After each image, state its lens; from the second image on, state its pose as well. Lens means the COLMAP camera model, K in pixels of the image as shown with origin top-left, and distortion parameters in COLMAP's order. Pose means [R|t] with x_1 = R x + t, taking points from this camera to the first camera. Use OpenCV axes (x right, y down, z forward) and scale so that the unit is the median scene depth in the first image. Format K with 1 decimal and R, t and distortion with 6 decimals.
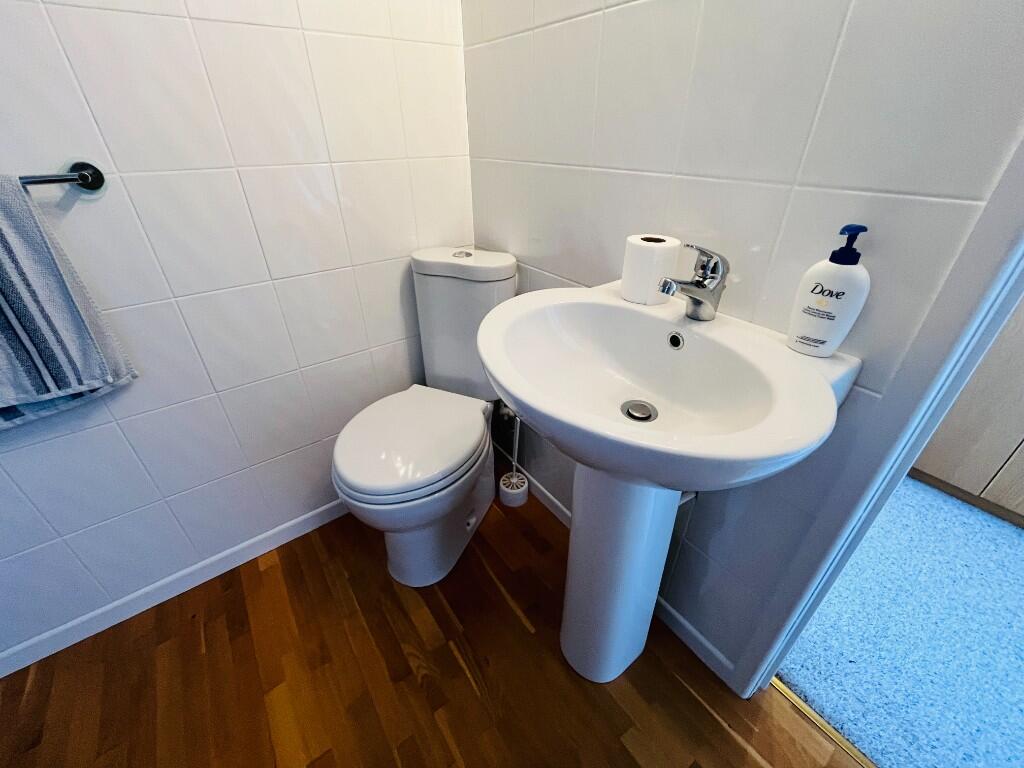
lens RADIAL K [[419.0, 0, 511.1], [0, 419.0, 381.8], [0, 0, 1]] dist [0.001063, 0.000062]
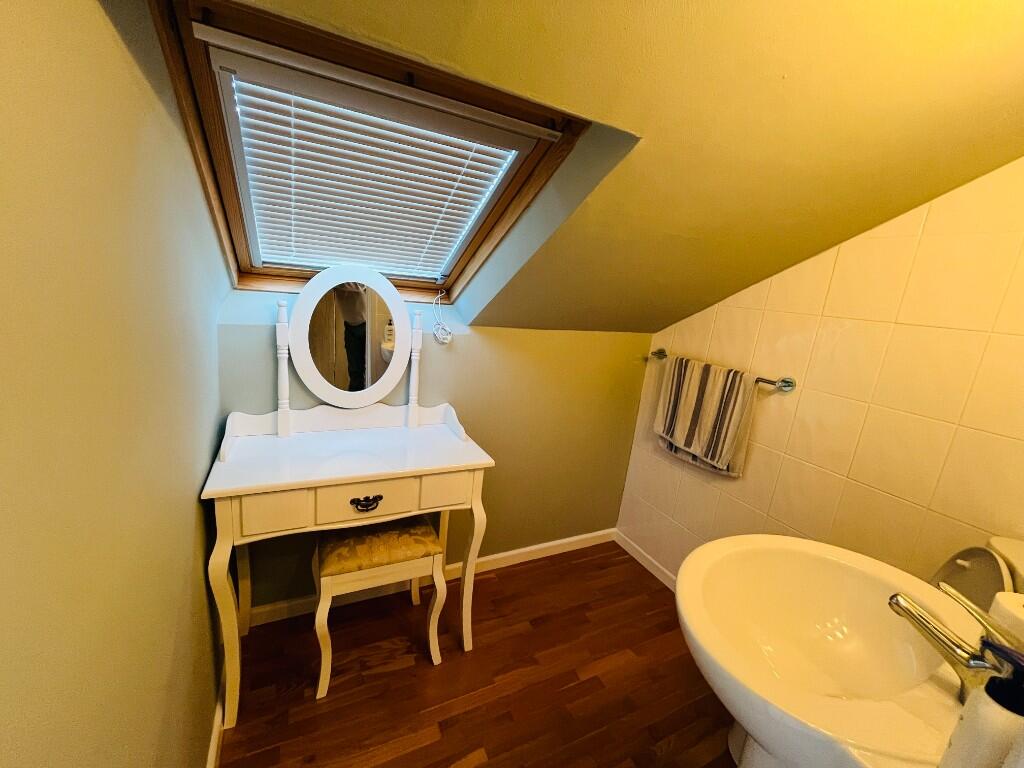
lens RADIAL K [[419.0, 0, 511.6], [0, 419.0, 382.4], [0, 0, 1]] dist [0.001063, 0.000062]
pose [[-0.169229, 0.221392, -0.960389, 0.902052], [-0.592323, 0.755984, 0.278644, -0.242506], [0.787728, 0.616015, 0.003201, -0.011269]]
